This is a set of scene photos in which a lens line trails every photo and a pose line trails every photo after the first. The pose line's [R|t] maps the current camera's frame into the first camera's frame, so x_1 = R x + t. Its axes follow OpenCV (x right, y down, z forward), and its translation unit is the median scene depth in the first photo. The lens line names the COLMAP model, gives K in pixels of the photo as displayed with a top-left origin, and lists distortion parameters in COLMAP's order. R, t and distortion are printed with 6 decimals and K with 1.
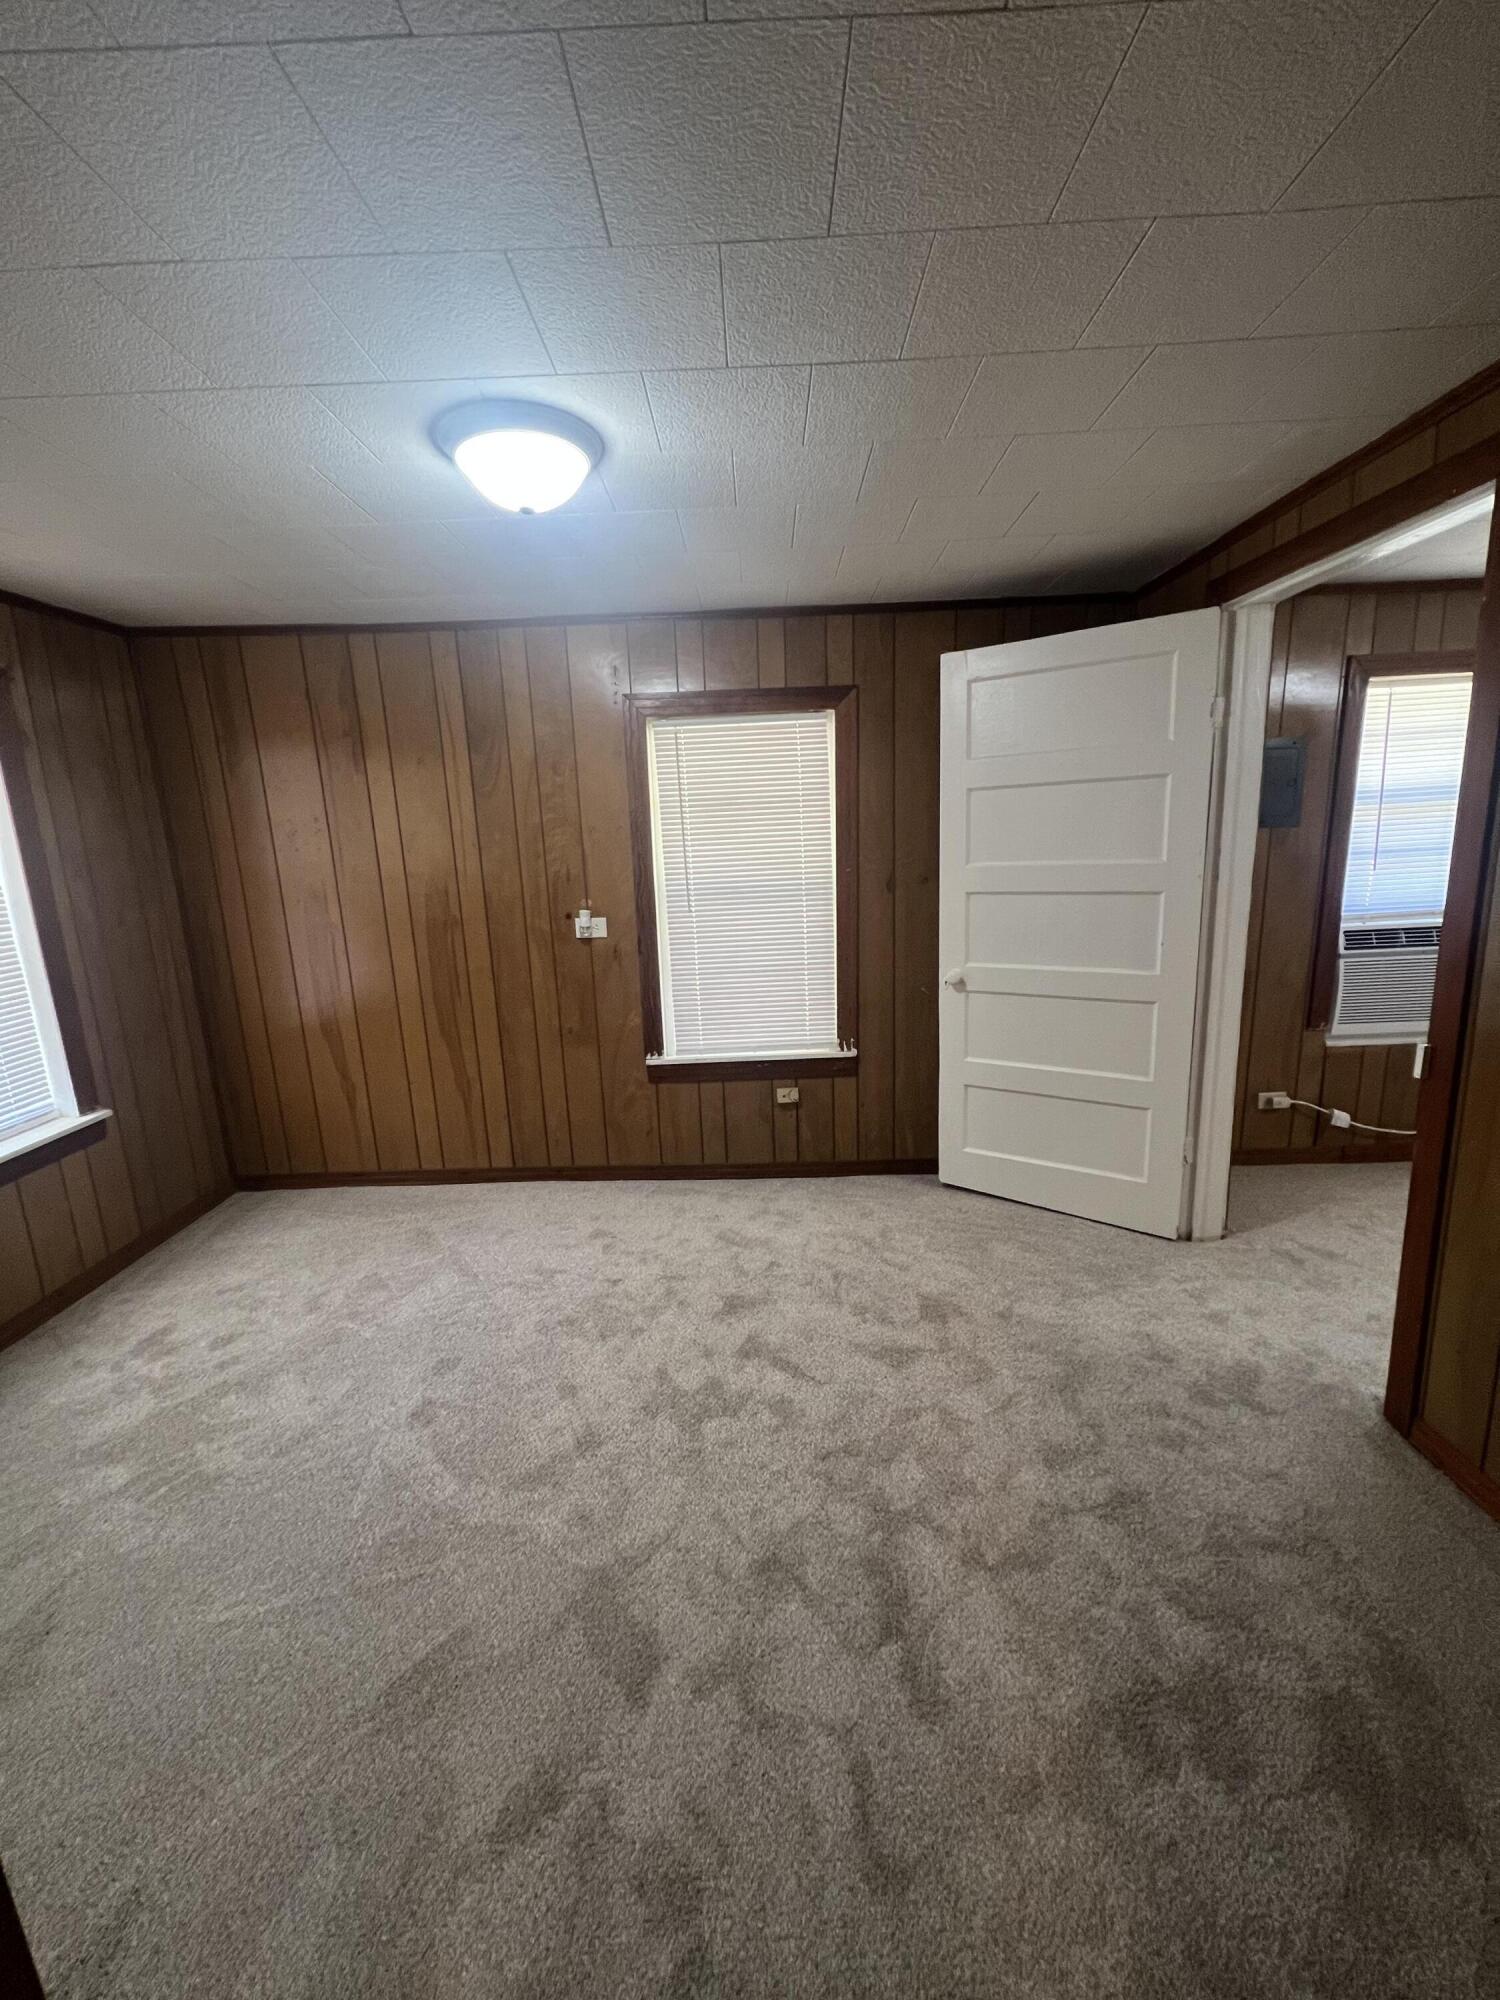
lens RADIAL K [[796.6, 0, 755.4], [0, 796.6, 997.8], [0, 0, 1]] dist [-0.000199, 0.000006]
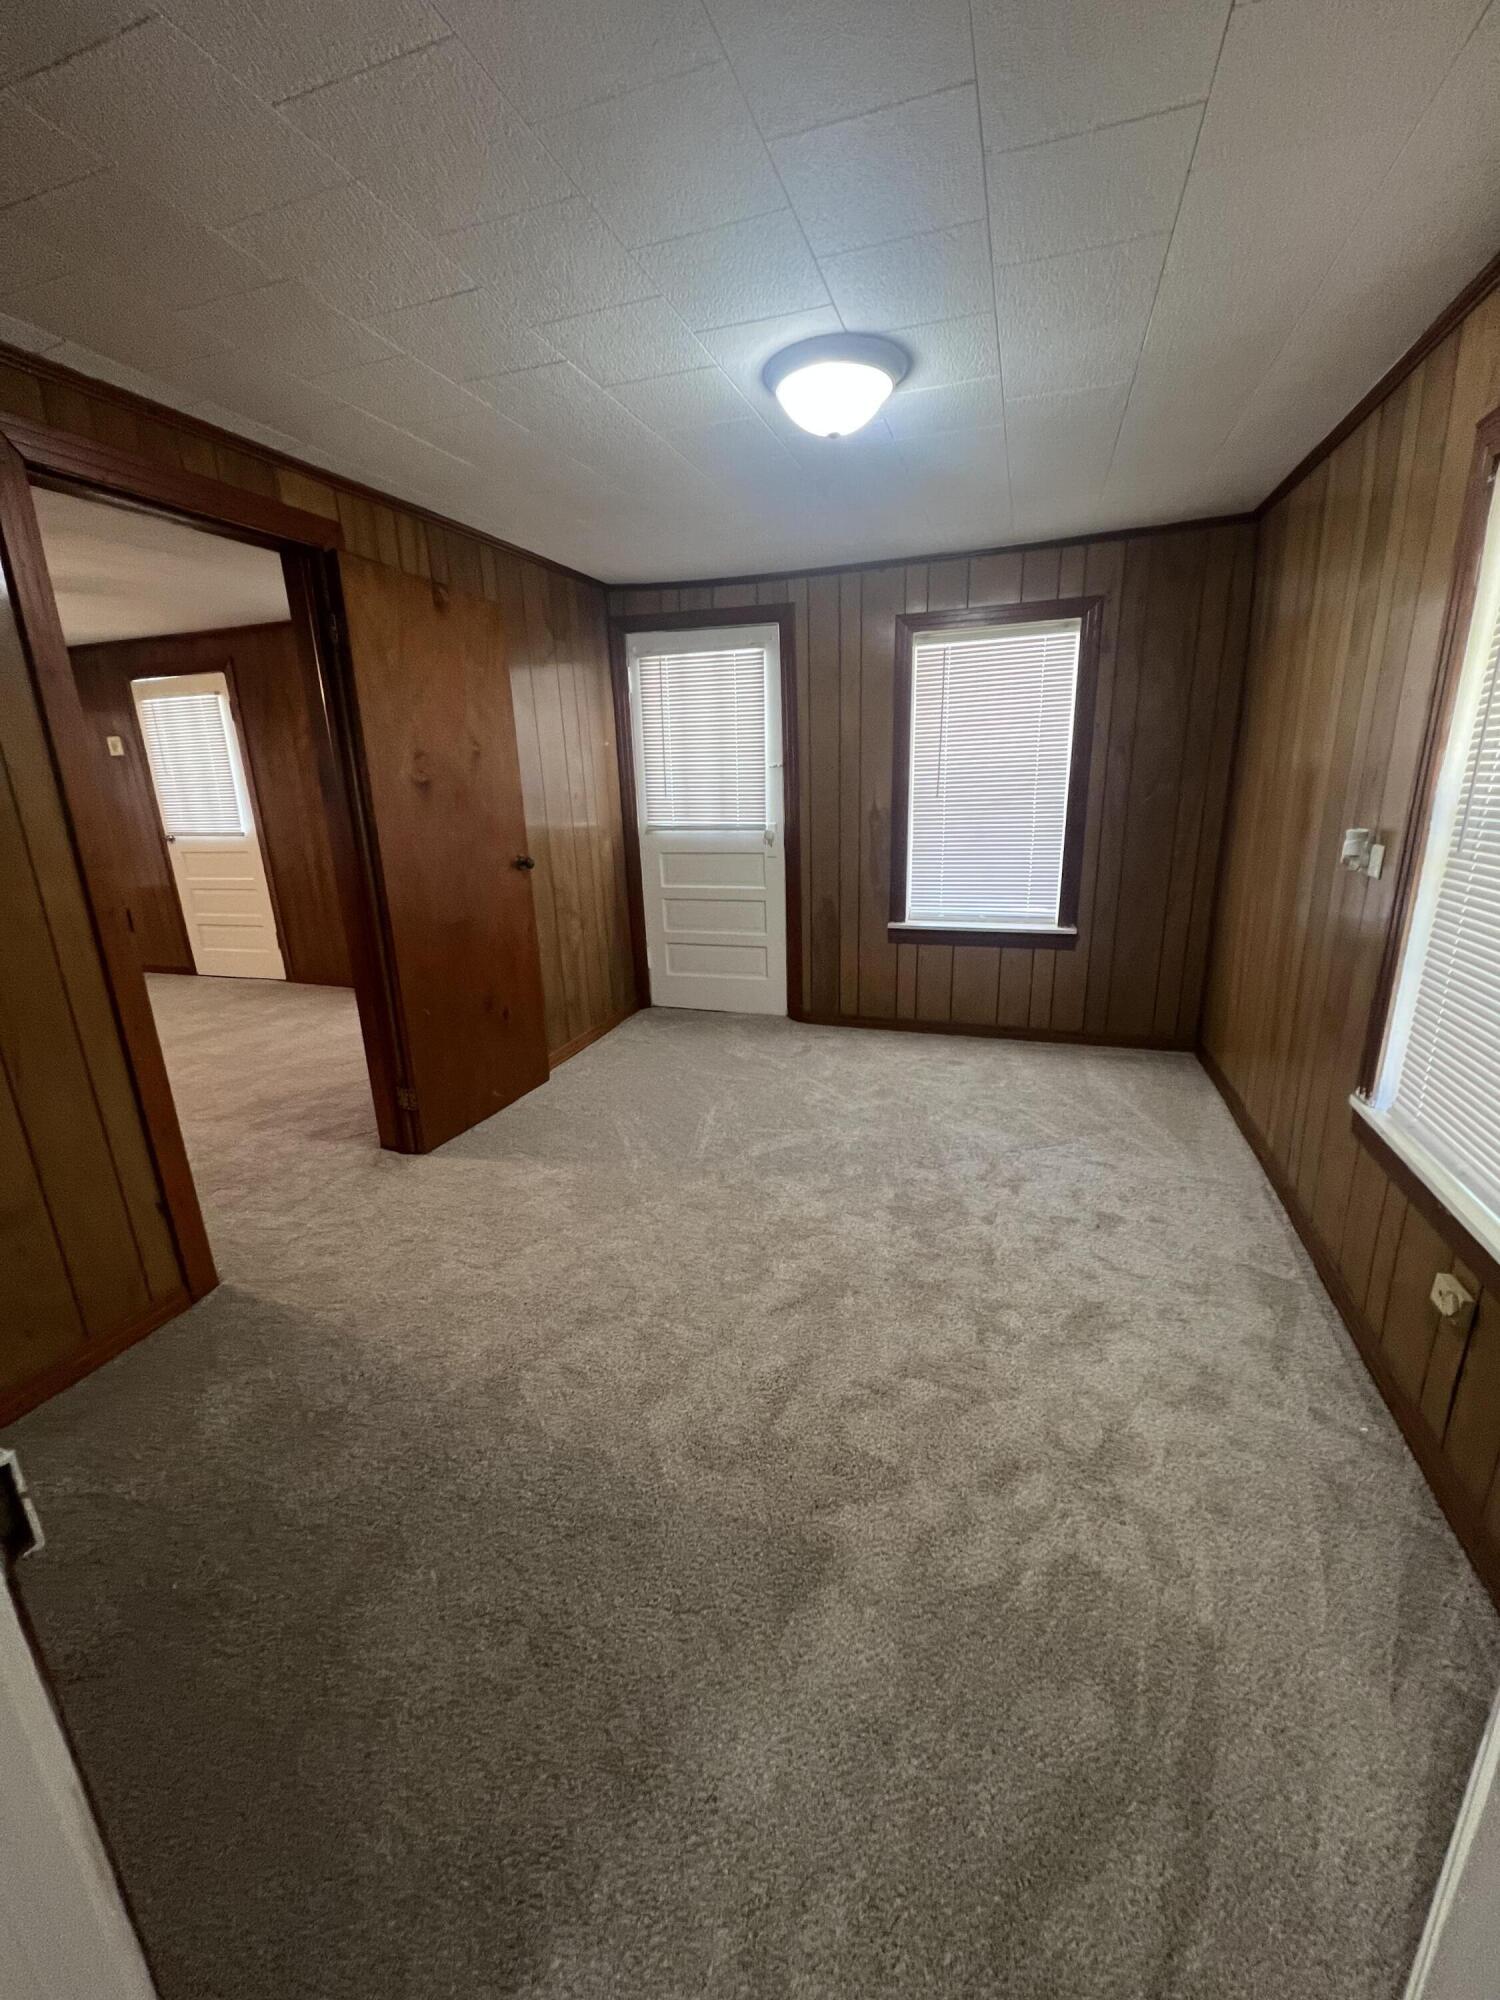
lens RADIAL K [[796.6, 0, 755.4], [0, 796.6, 997.8], [0, 0, 1]] dist [-0.000199, 0.000006]
pose [[-0.302995, 0.309168, -0.901449, 0.656988], [-0.150202, 0.918598, 0.365536, -0.179556], [0.941081, 0.246155, -0.231893, 0.882021]]
